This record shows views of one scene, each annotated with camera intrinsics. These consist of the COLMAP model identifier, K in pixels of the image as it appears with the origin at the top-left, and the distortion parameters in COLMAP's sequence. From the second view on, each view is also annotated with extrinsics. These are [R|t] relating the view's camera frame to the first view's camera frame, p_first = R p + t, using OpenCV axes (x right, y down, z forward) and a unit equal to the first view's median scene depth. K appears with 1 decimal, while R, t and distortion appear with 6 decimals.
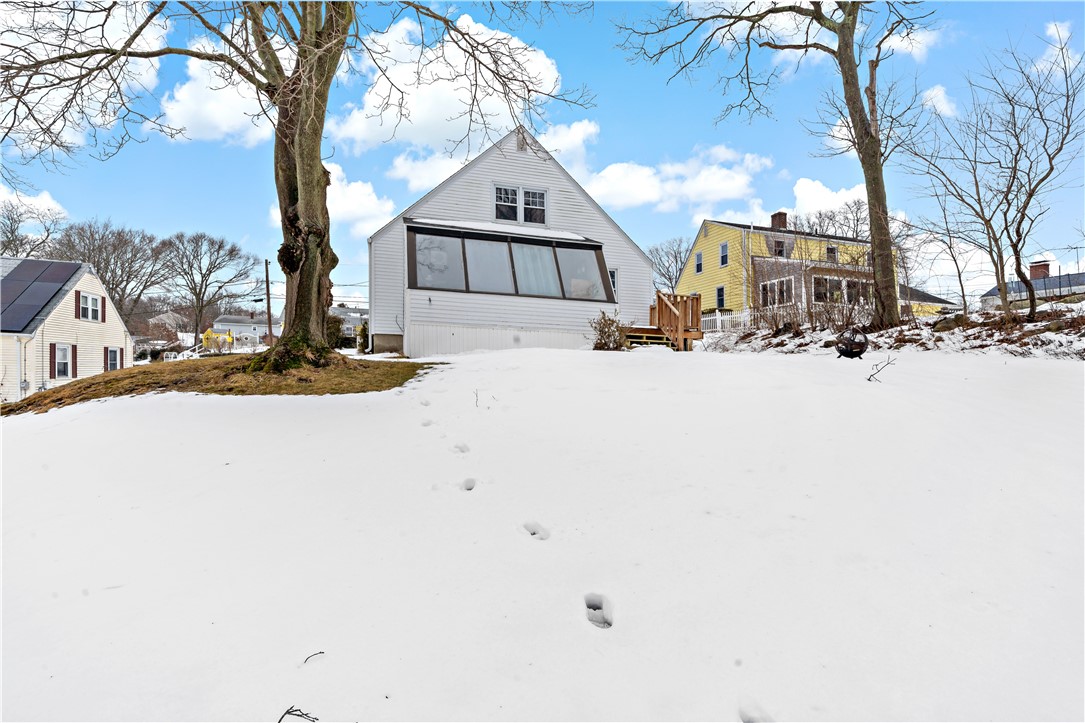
lens RADIAL K [[417.1, 0, 544.7], [0, 417.1, 361.5], [0, 0, 1]] dist [-0.006307, 0.000839]
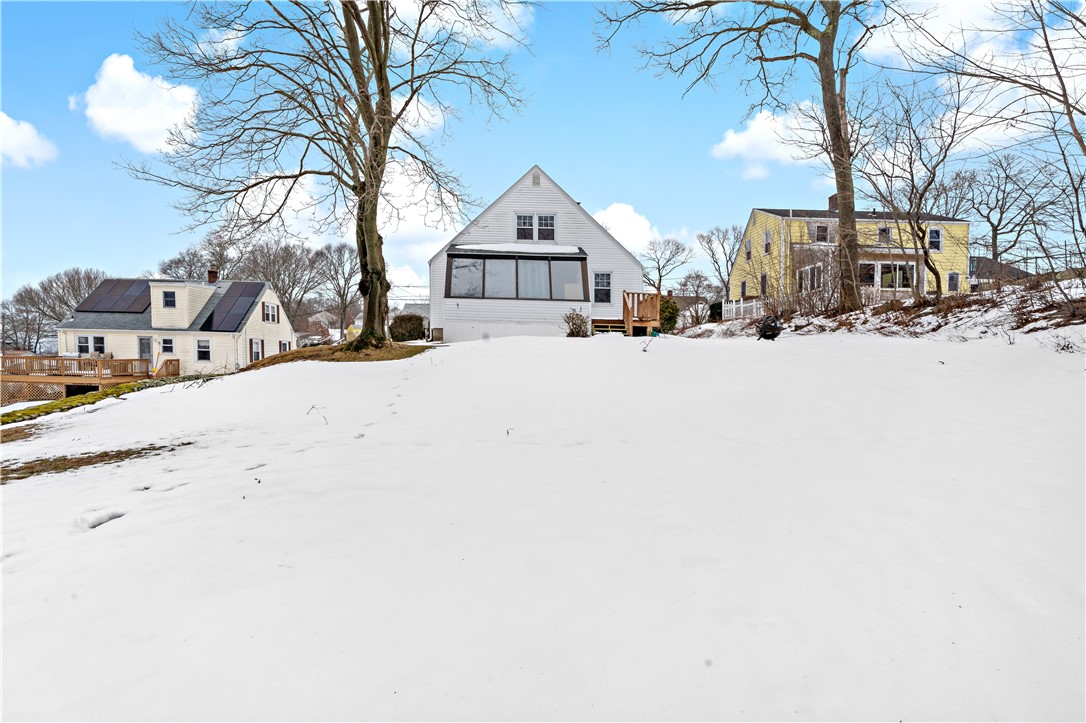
lens RADIAL K [[417.5, 0, 541.8], [0, 417.5, 363.2], [0, 0, 1]] dist [-0.006307, 0.000839]
pose [[0.968234, -0.000300, -0.250044, 0.287789], [0.007380, 0.999598, 0.027380, 0.016171], [0.249935, -0.028356, 0.967847, -0.275410]]
